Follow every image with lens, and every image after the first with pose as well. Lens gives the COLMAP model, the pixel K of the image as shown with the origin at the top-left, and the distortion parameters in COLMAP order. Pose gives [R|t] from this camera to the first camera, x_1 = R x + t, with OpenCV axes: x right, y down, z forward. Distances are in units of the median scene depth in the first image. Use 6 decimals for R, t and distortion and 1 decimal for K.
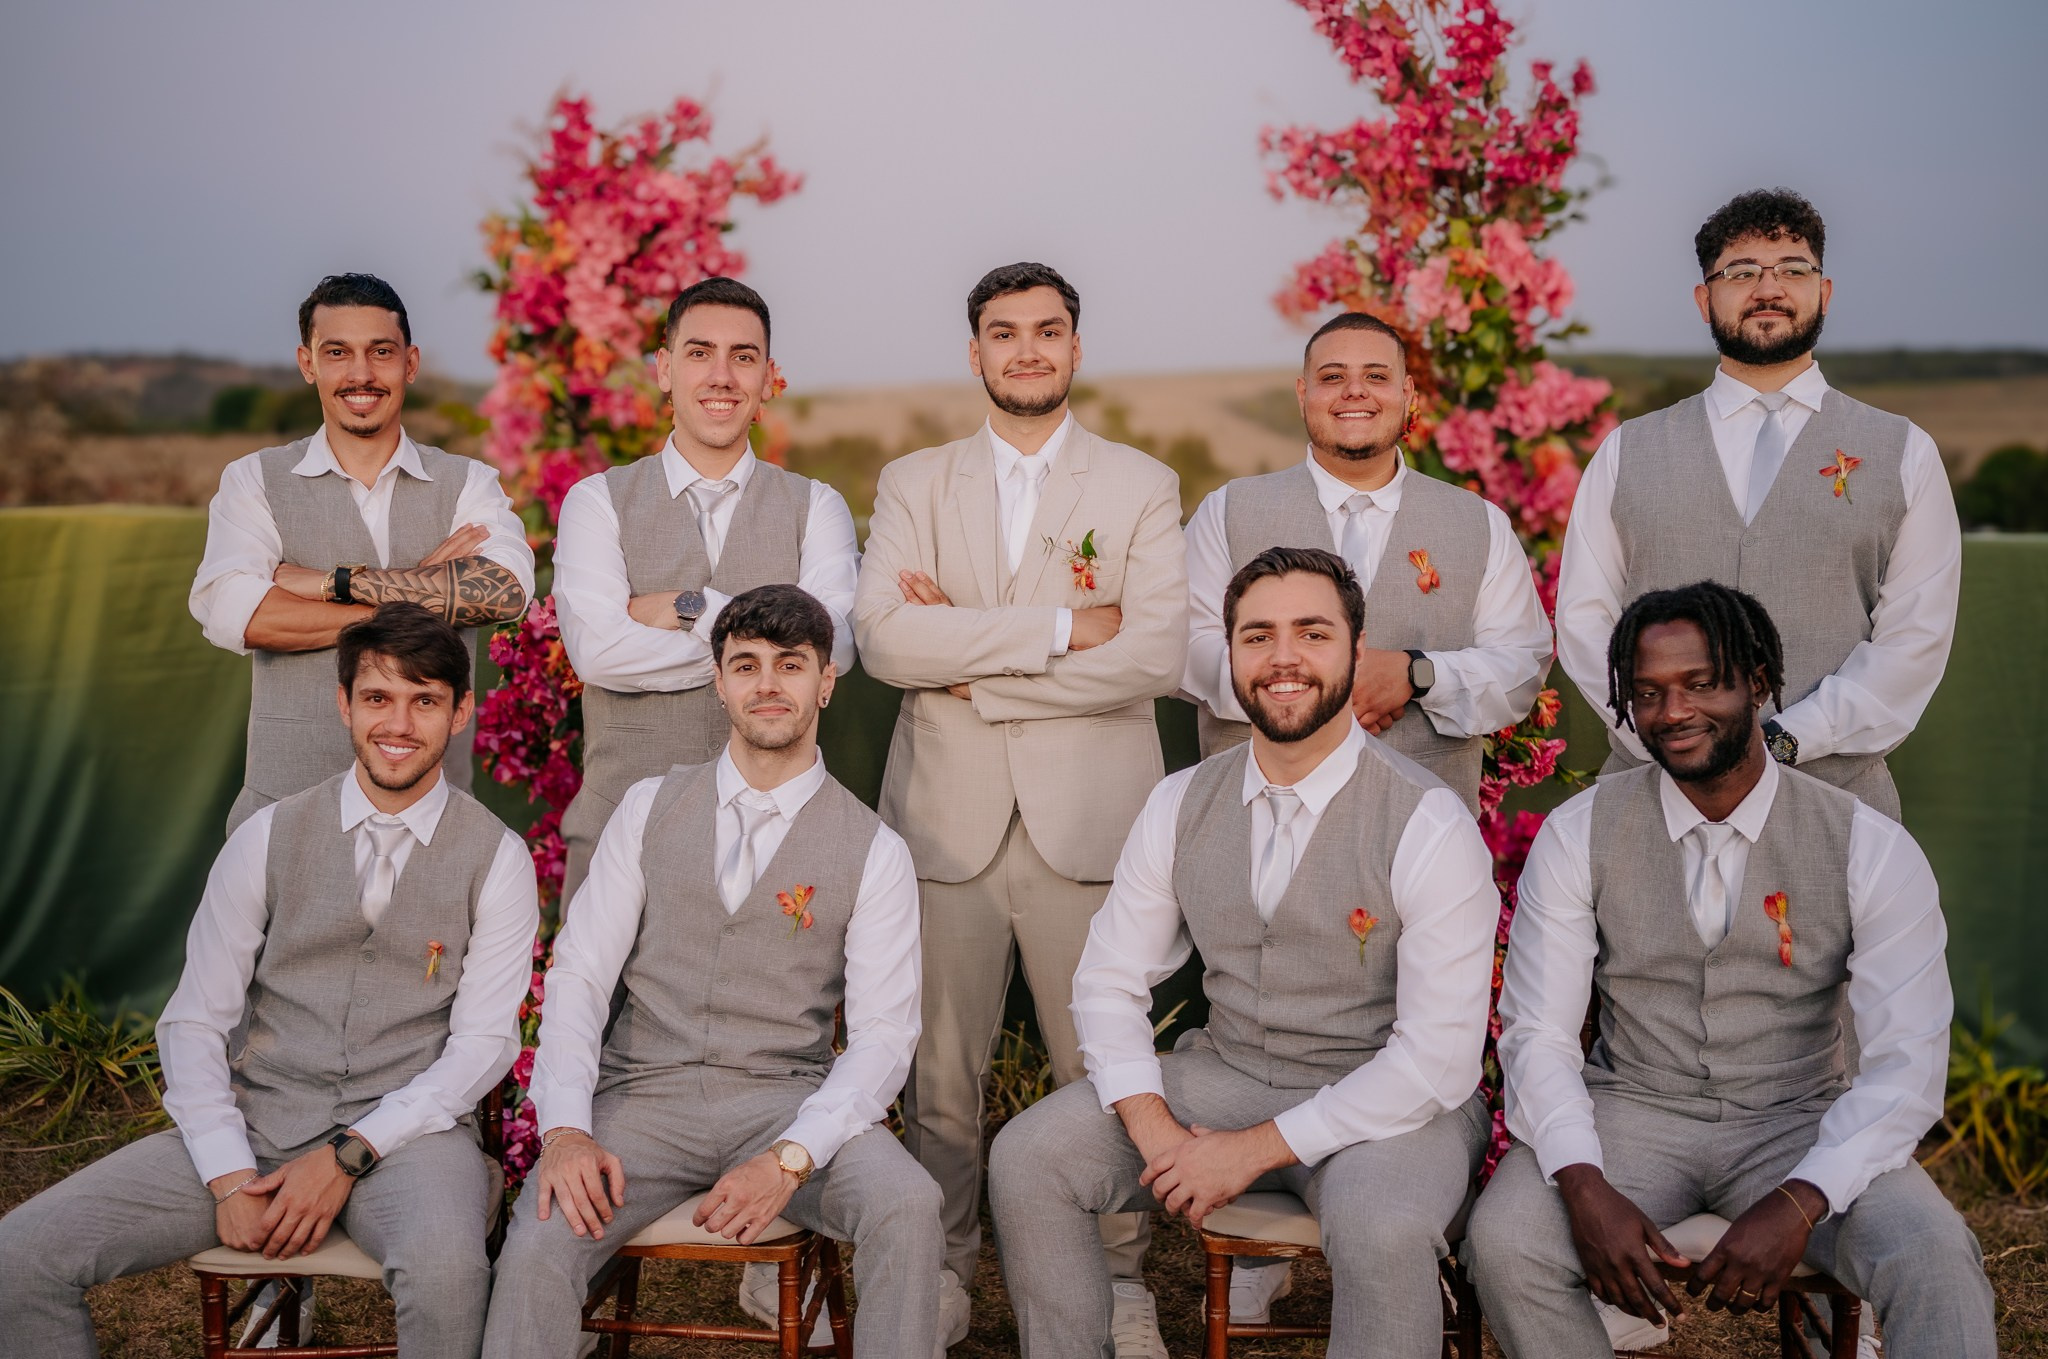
lens RADIAL K [[2091.9, 0, 1055.3], [0, 2091.9, 681.5], [0, 0, 1]] dist [0.007527, 0.000000]
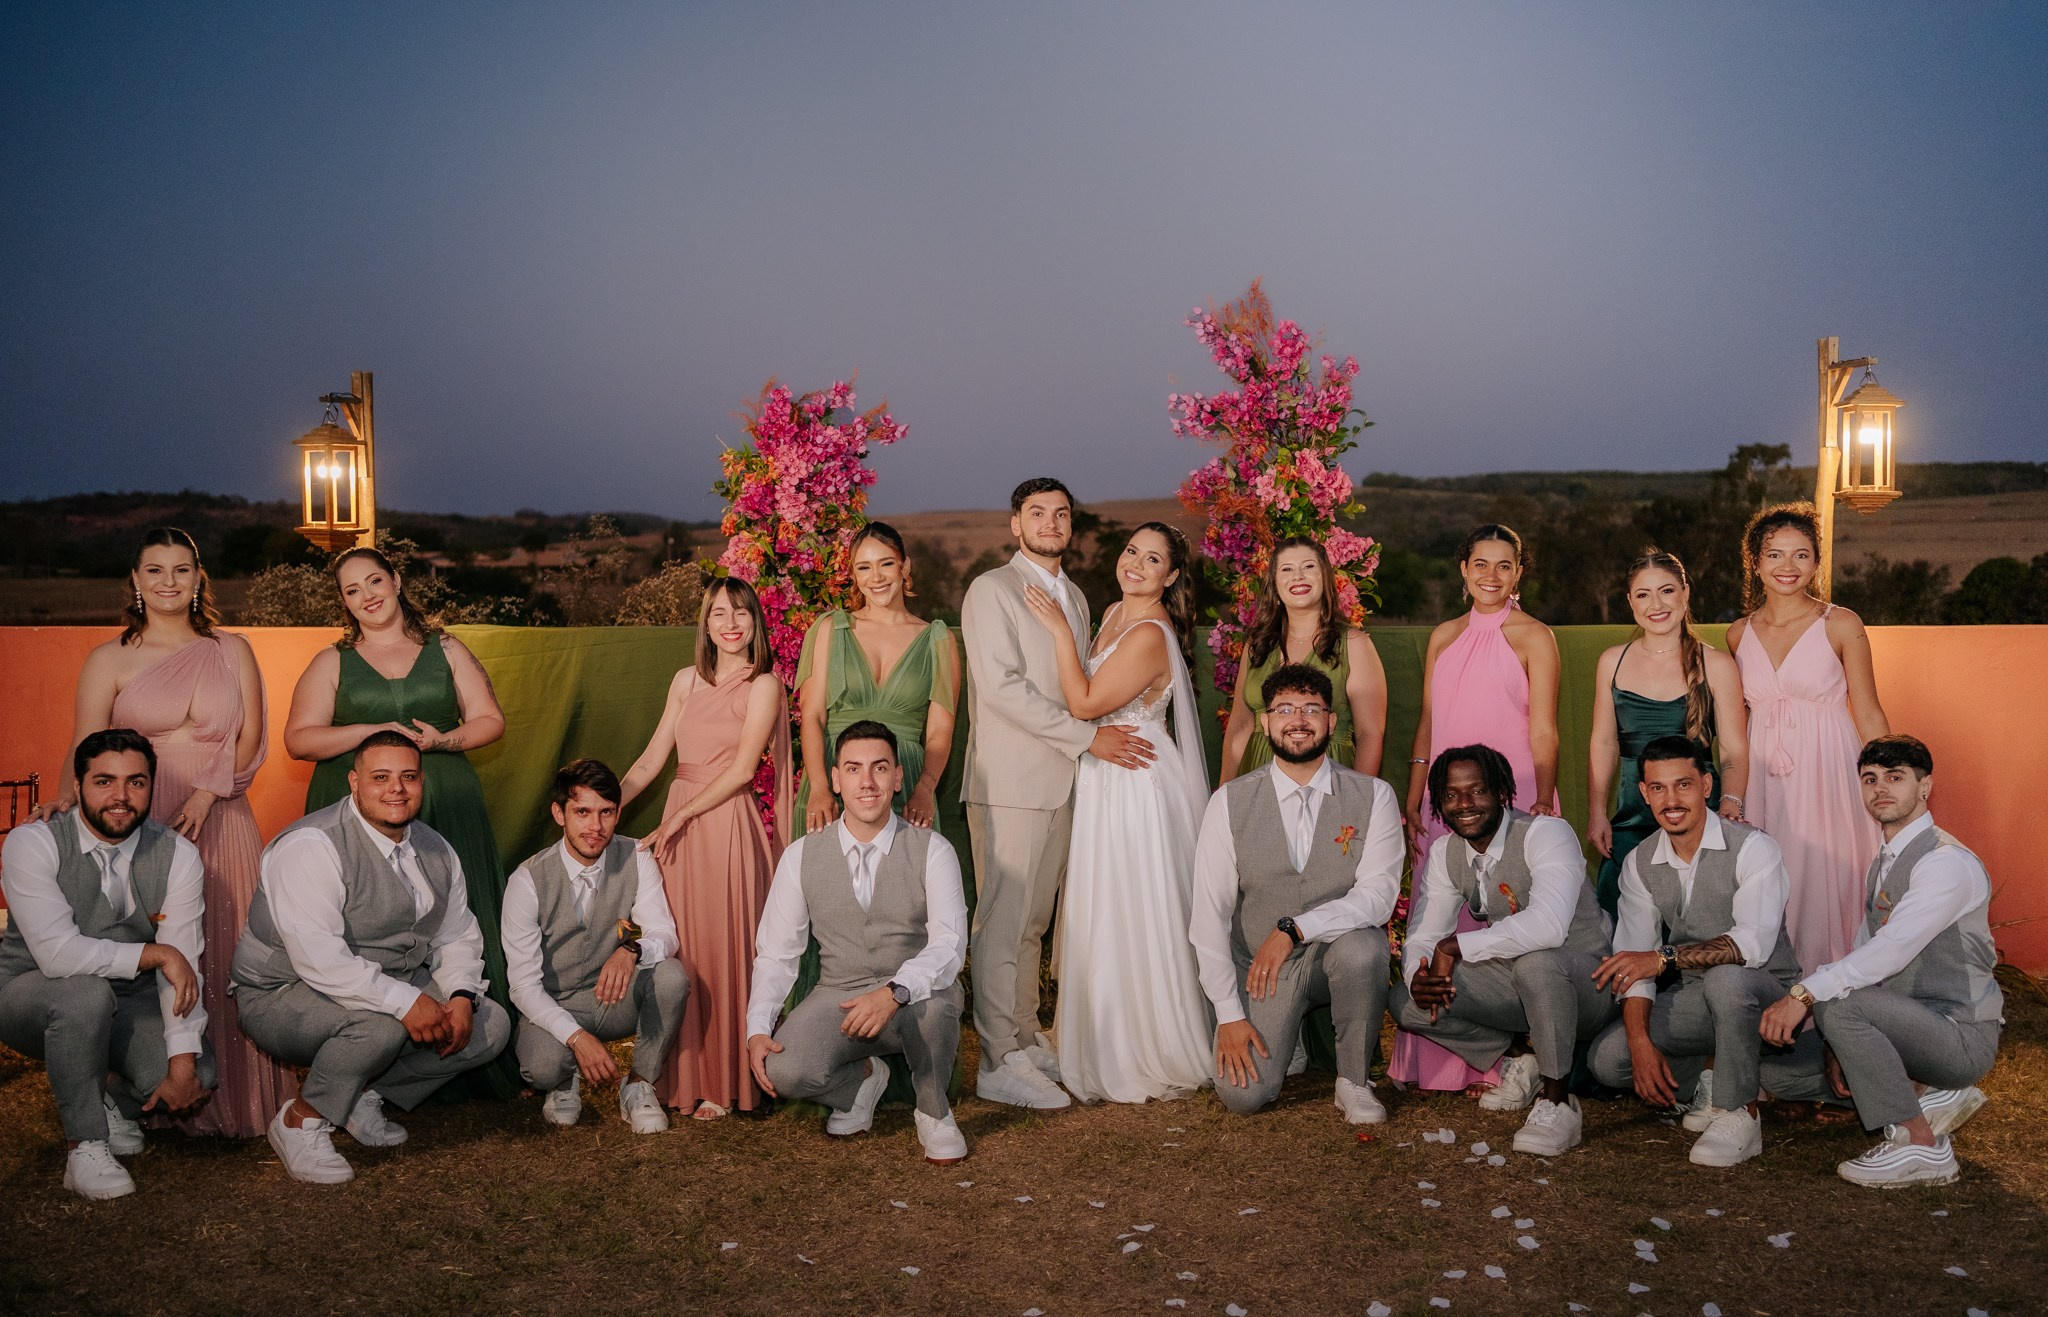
lens RADIAL K [[2114.6, 0, 1059.3], [0, 2114.6, 689.4], [0, 0, 1]] dist [0.002785, 0.000000]
pose [[0.999886, -0.014868, 0.002813, -0.002574], [0.015001, 0.998339, -0.055627, 0.077120], [-0.001982, 0.055663, 0.998448, -0.753274]]
